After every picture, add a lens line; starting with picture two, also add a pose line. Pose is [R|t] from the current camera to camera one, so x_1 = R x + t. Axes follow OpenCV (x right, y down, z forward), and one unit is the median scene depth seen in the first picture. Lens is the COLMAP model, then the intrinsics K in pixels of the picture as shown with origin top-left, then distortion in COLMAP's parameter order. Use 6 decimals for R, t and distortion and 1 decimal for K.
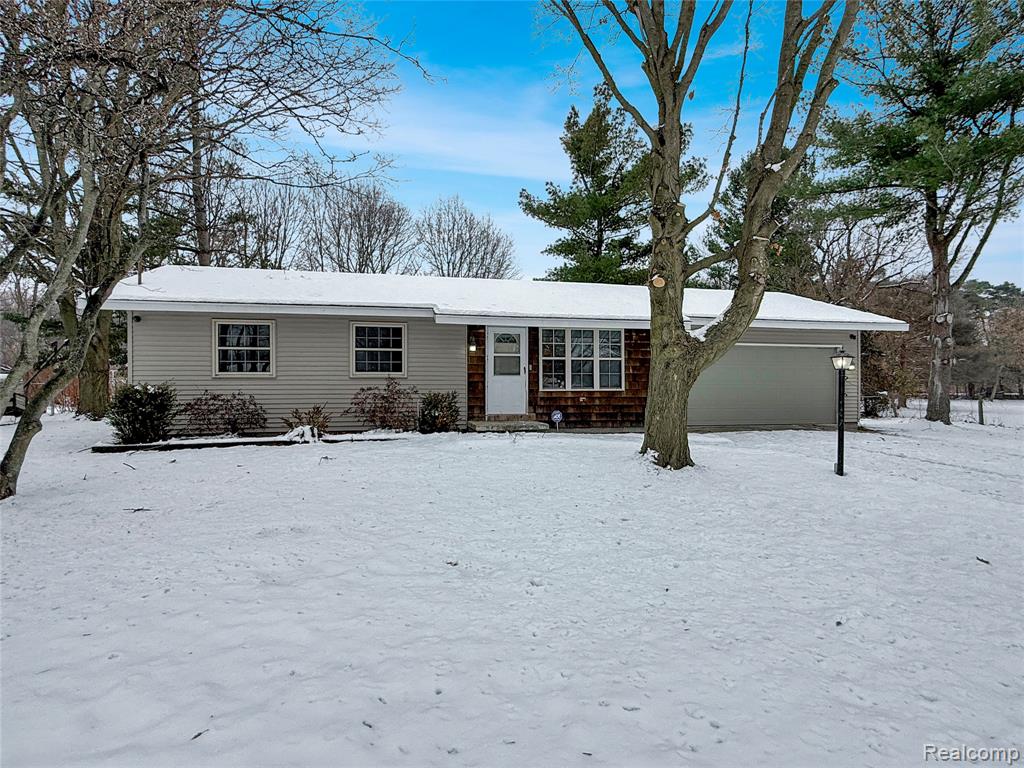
lens RADIAL K [[566.2, 0, 511.9], [0, 566.2, 383.3], [0, 0, 1]] dist [0.002251, -0.000068]
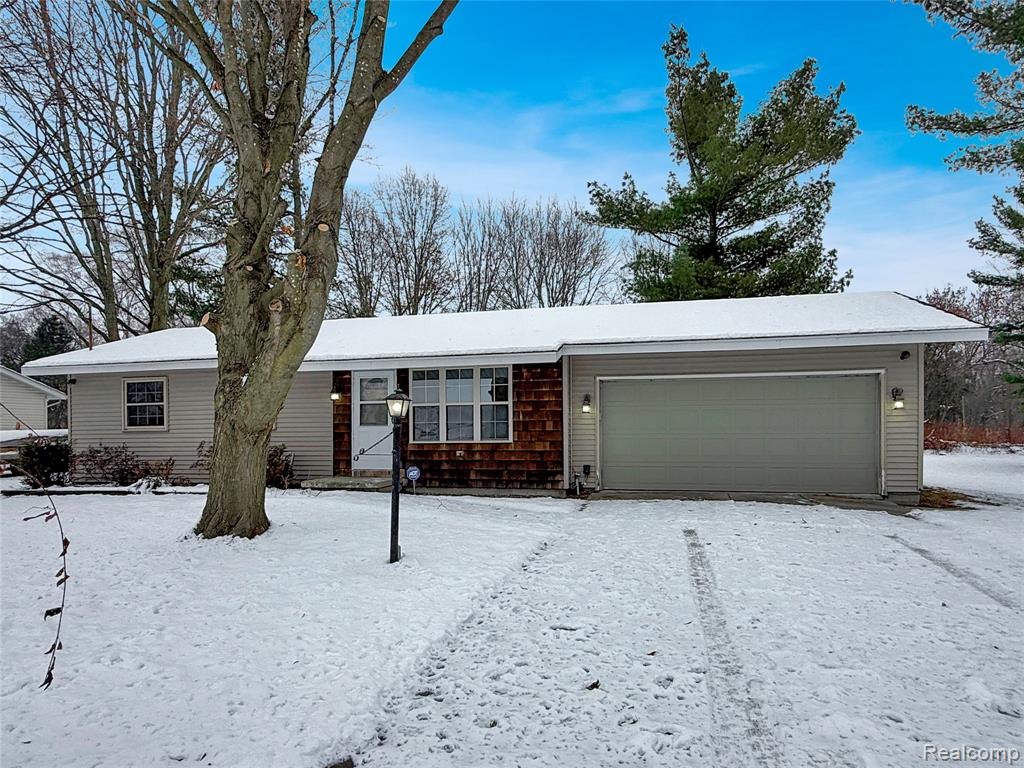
lens RADIAL K [[694.2, 0, 511.9], [0, 694.2, 385.3], [0, 0, 1]] dist [-0.009398, -0.000003]
pose [[0.883237, -0.040451, -0.467178, 0.688206], [0.010280, 0.997703, -0.066951, -0.001779], [0.468814, 0.054331, 0.881625, 0.146402]]
